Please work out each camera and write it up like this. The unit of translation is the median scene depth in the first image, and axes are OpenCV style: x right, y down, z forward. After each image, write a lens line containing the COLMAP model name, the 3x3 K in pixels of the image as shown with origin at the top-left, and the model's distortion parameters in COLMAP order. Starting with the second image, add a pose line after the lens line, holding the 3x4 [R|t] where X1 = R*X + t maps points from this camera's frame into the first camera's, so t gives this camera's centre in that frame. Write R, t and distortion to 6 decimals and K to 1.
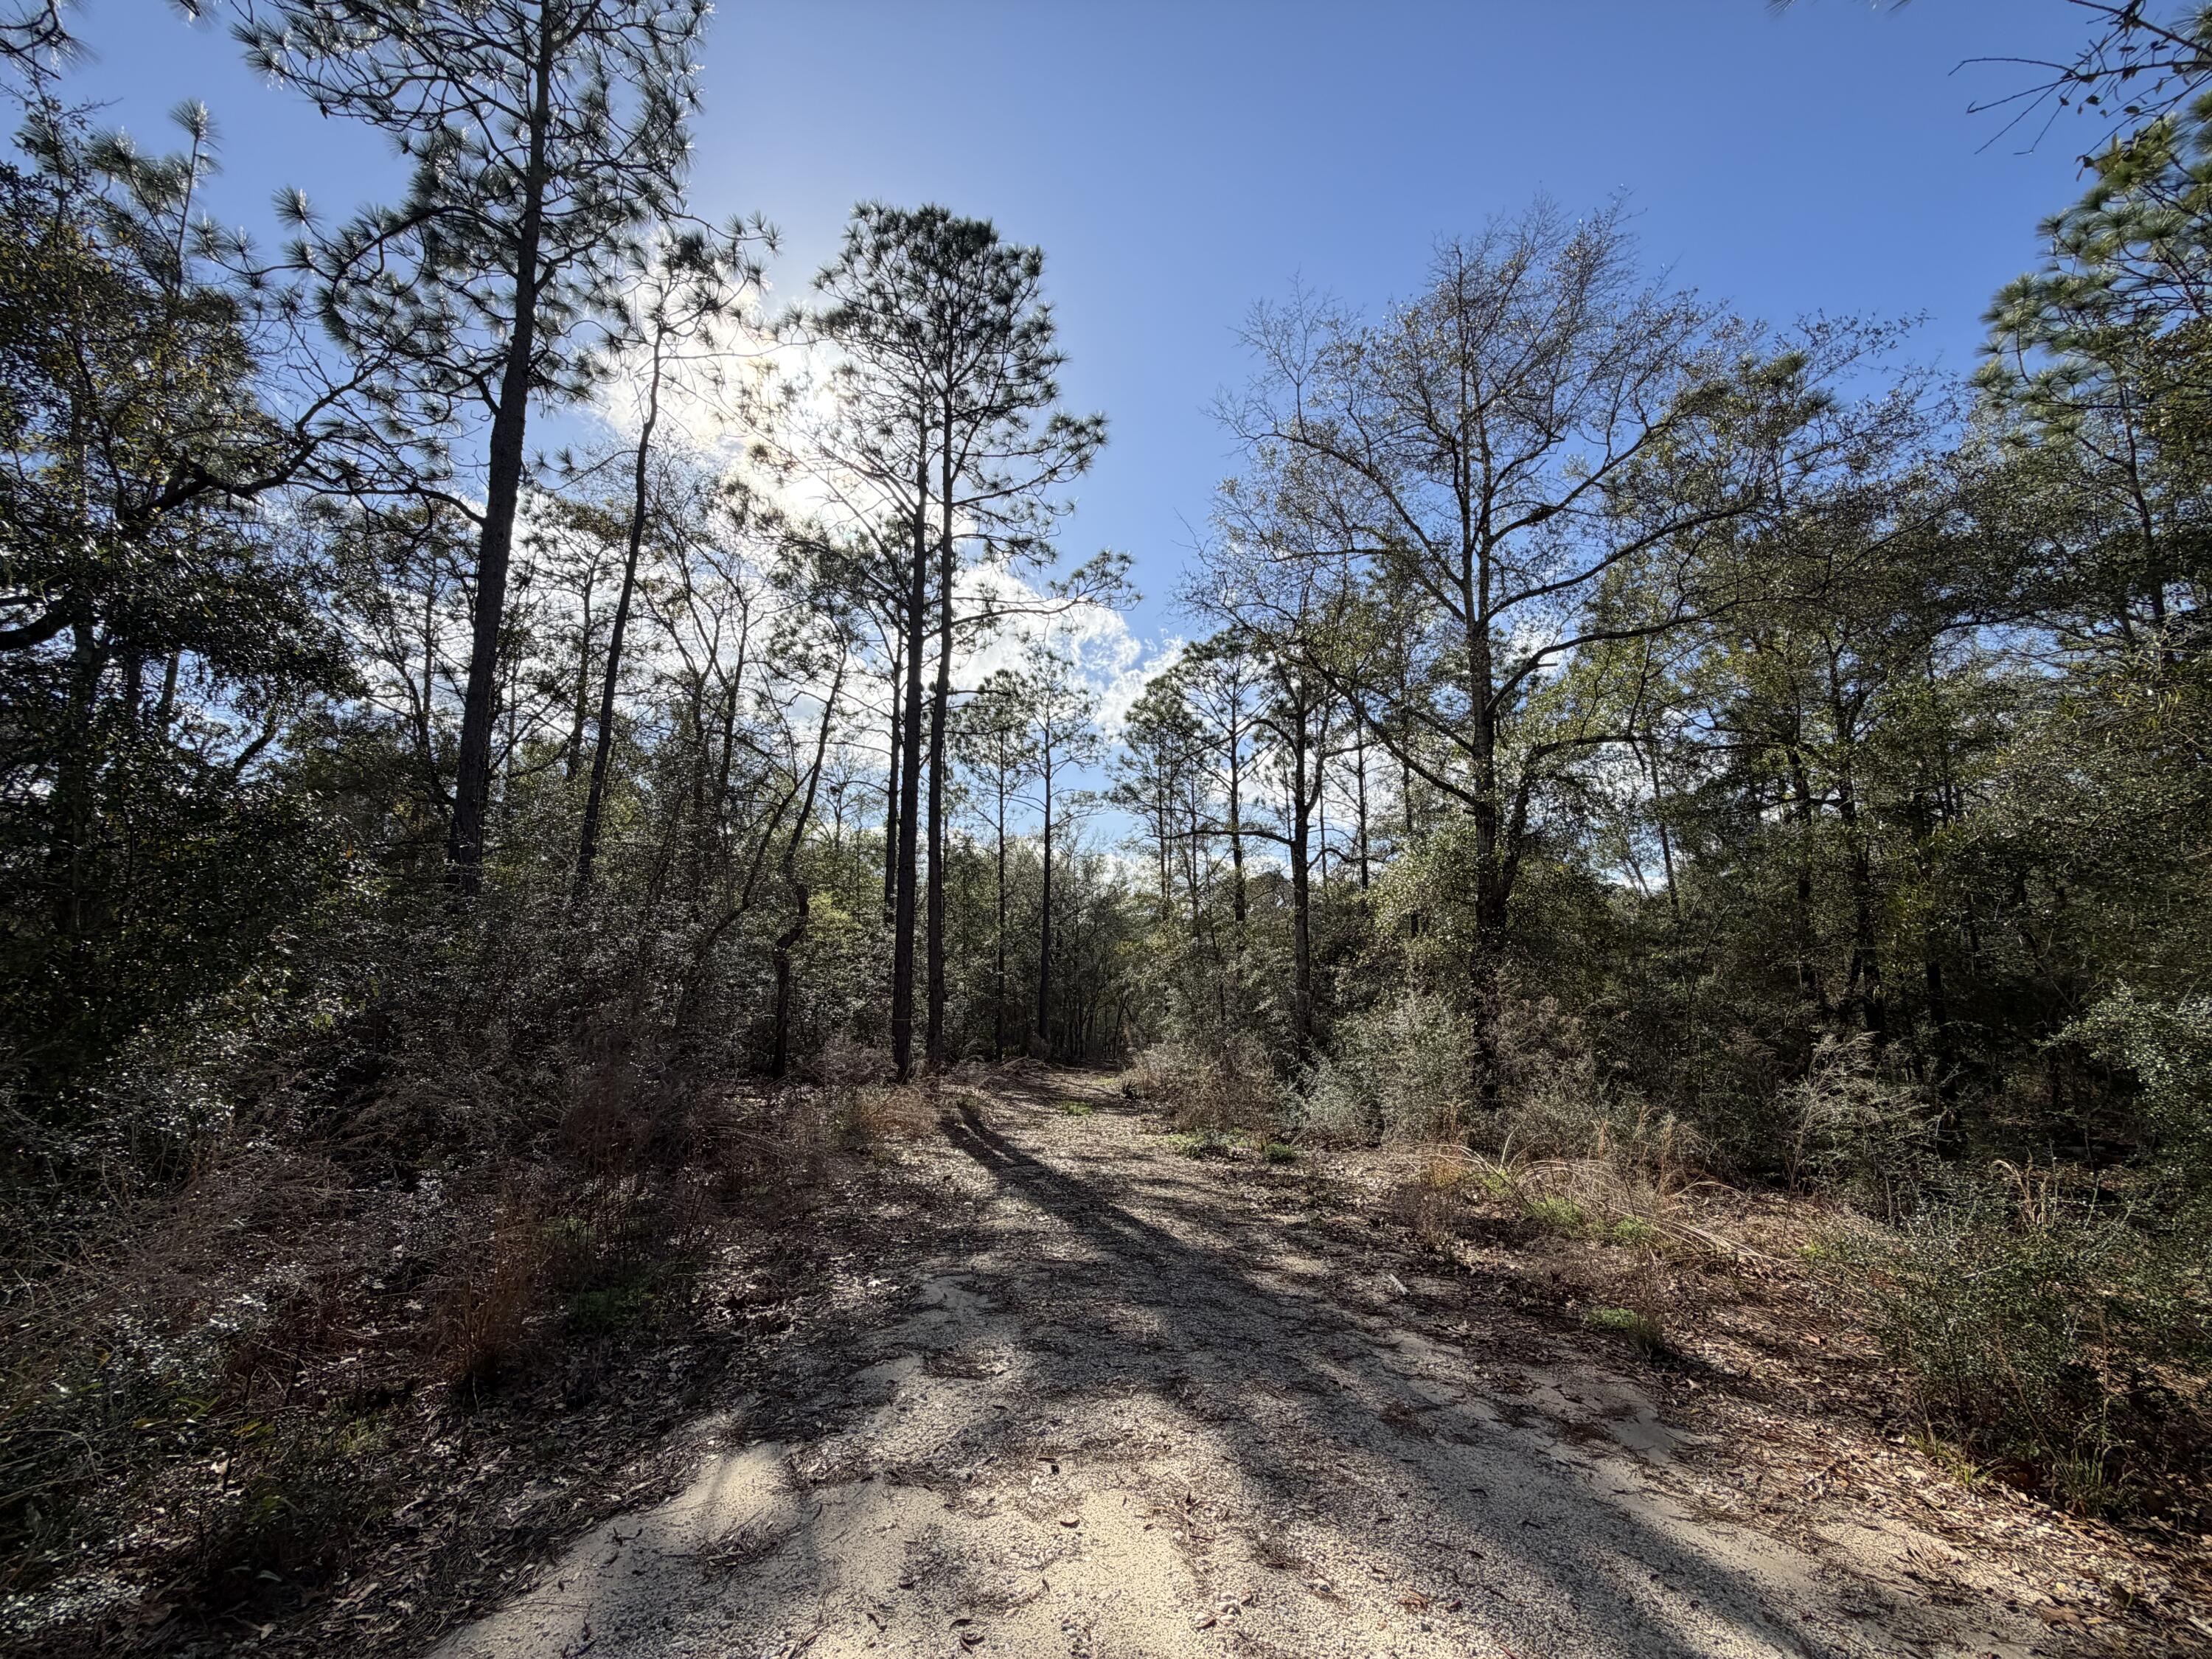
lens RADIAL K [[875.9, 0, 1110.7], [0, 875.9, 828.2], [0, 0, 1]] dist [0.000505, 0.000269]
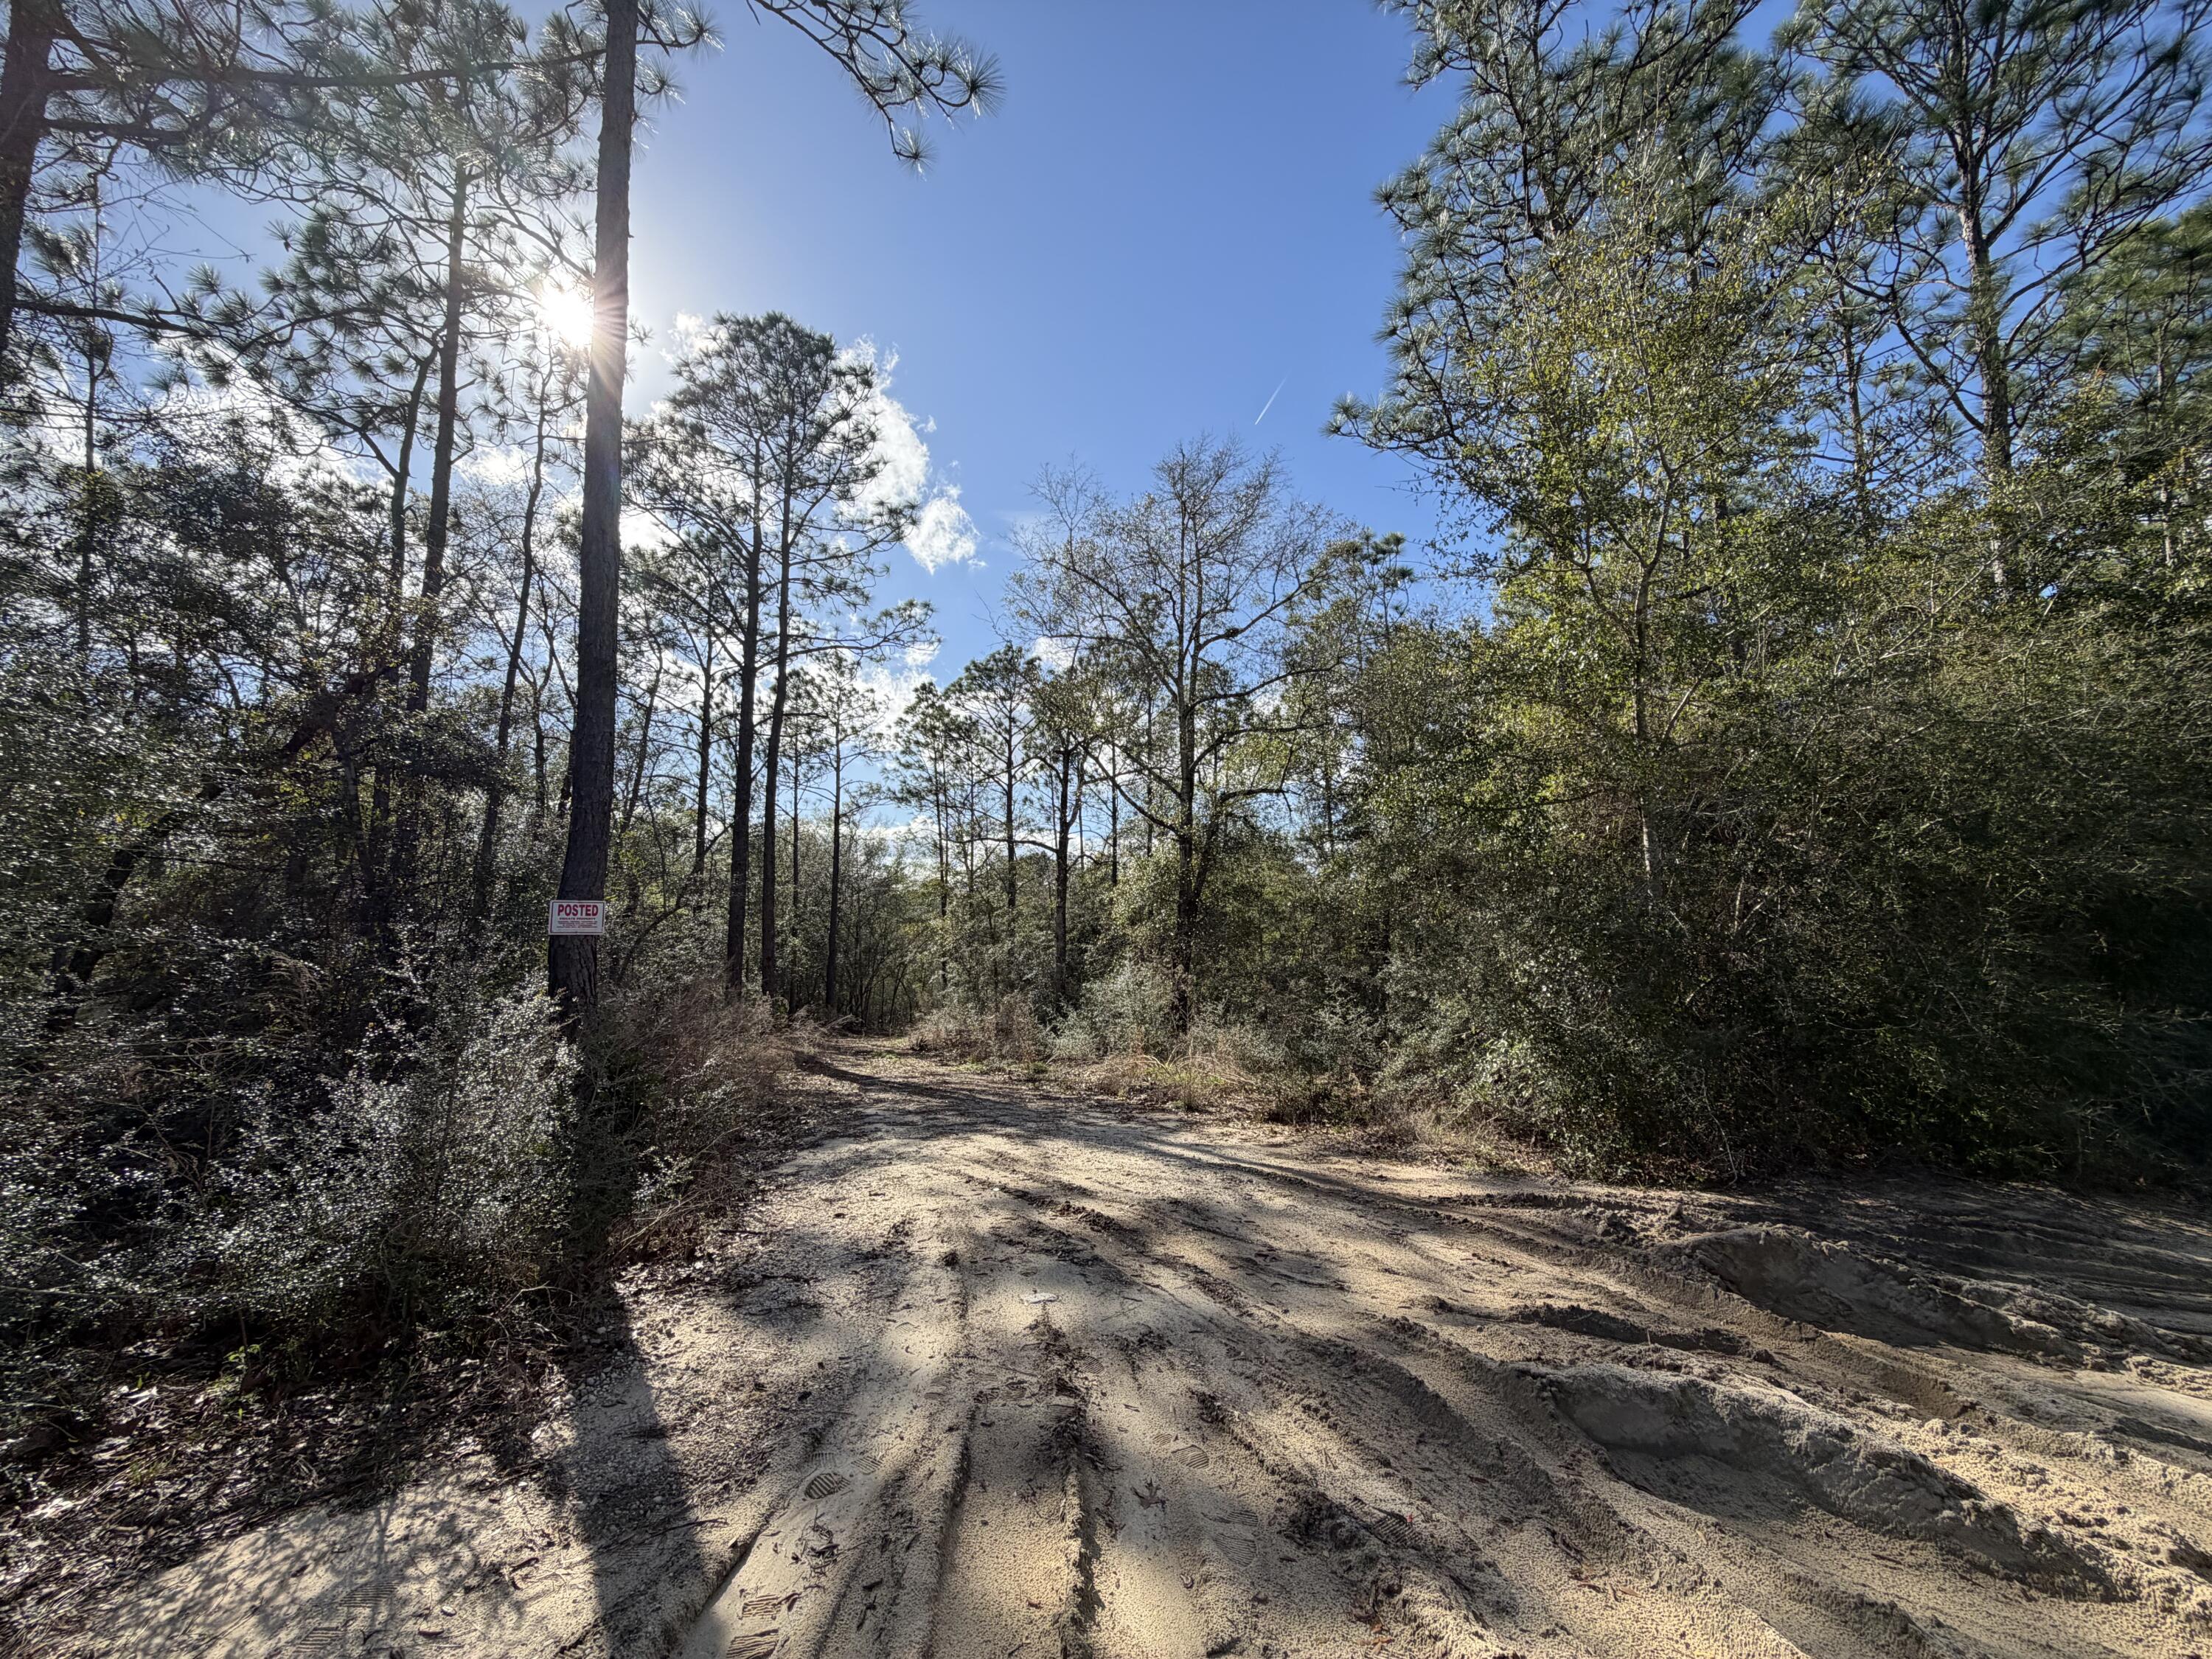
lens RADIAL K [[875.9, 0, 1110.7], [0, 875.9, 828.2], [0, 0, 1]] dist [0.000505, 0.000269]
pose [[0.965127, 0.028540, 0.260220, -0.061480], [-0.036043, 0.999059, 0.024106, -0.056932], [-0.259287, -0.032645, 0.965248, -0.313156]]
